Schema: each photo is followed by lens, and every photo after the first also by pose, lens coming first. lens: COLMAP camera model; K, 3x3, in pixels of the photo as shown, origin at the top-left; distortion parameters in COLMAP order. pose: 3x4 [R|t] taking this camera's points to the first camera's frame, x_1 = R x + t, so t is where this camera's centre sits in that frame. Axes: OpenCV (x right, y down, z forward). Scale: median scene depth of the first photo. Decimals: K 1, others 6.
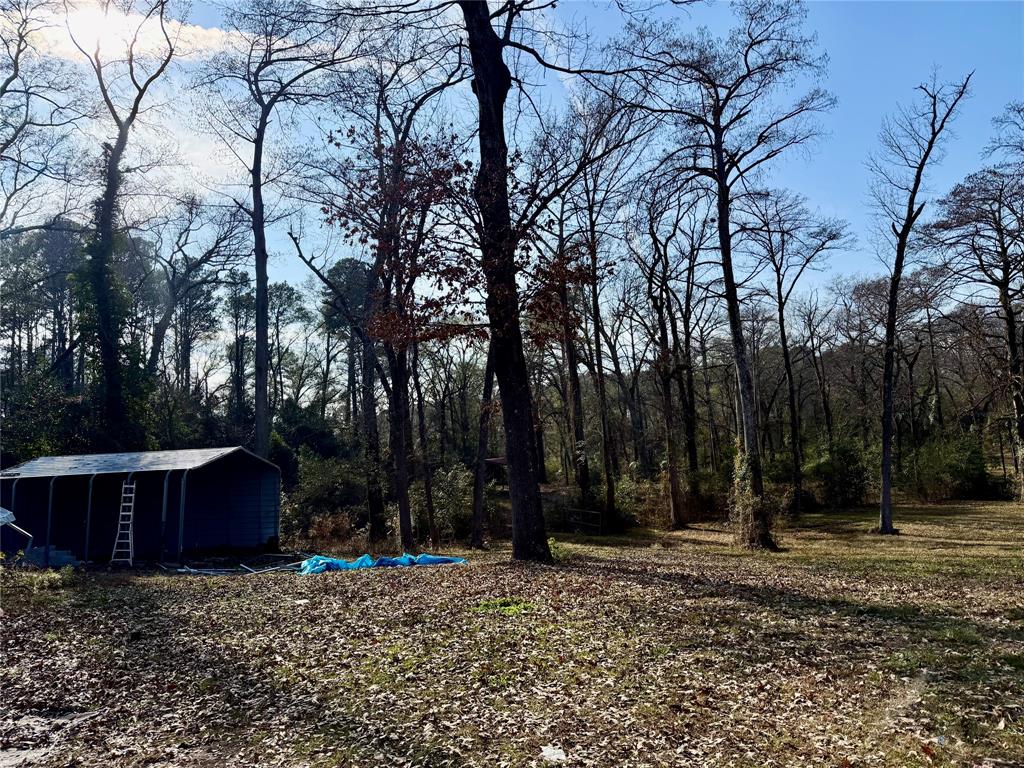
lens RADIAL K [[726.5, 0, 508.9], [0, 726.5, 389.7], [0, 0, 1]] dist [0.075781, -0.109004]
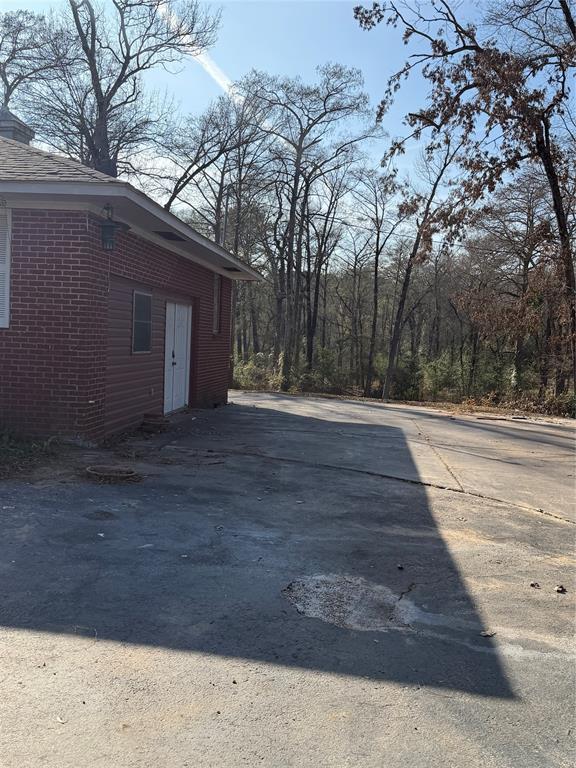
lens RADIAL K [[715.4, 0, 289.5], [0, 715.4, 385.0], [0, 0, 1]] dist [0.007886, 0.000000]
pose [[0.990232, 0.111313, 0.083967, 0.259237], [-0.122742, 0.981609, 0.146212, -0.106042], [-0.066147, -0.155090, 0.985683, -0.825620]]
